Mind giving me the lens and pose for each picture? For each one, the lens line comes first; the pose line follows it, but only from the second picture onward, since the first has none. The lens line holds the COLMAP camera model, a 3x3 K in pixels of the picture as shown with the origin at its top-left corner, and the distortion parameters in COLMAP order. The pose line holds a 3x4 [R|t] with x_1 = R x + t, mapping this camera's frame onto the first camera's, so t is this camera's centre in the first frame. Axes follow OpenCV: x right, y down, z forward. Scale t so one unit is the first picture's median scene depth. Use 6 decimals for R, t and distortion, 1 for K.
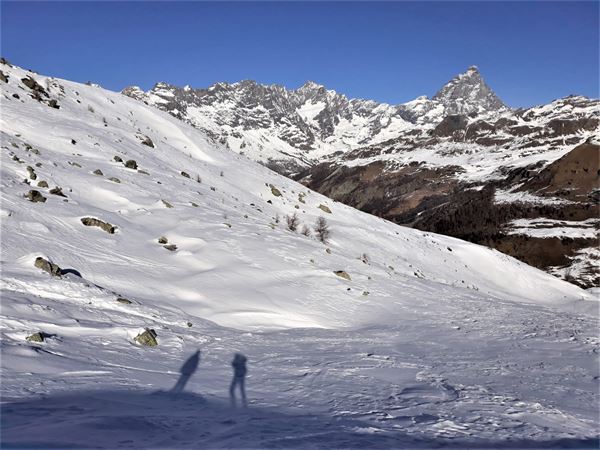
lens RADIAL K [[490.0, 0, 300.0], [0, 490.0, 225.0], [0, 0, 1]] dist [0.097934, -0.184523]
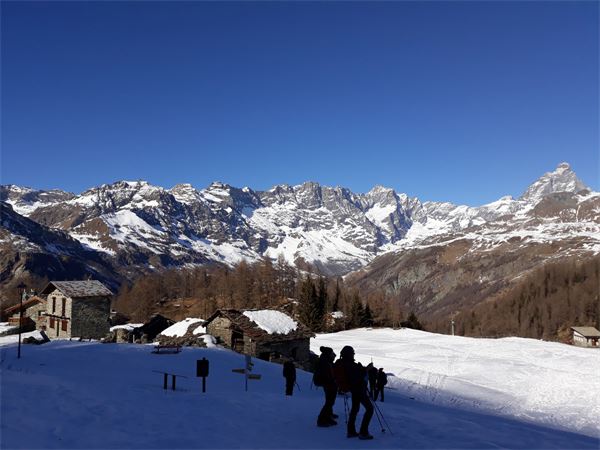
lens RADIAL K [[490.0, 0, 300.0], [0, 490.0, 225.0], [0, 0, 1]] dist [0.097934, -0.184523]
pose [[0.988377, -0.019036, -0.150829, 0.015703], [-0.017990, 0.970514, -0.240373, 0.014441], [0.150958, 0.240293, 0.958891, 0.120652]]
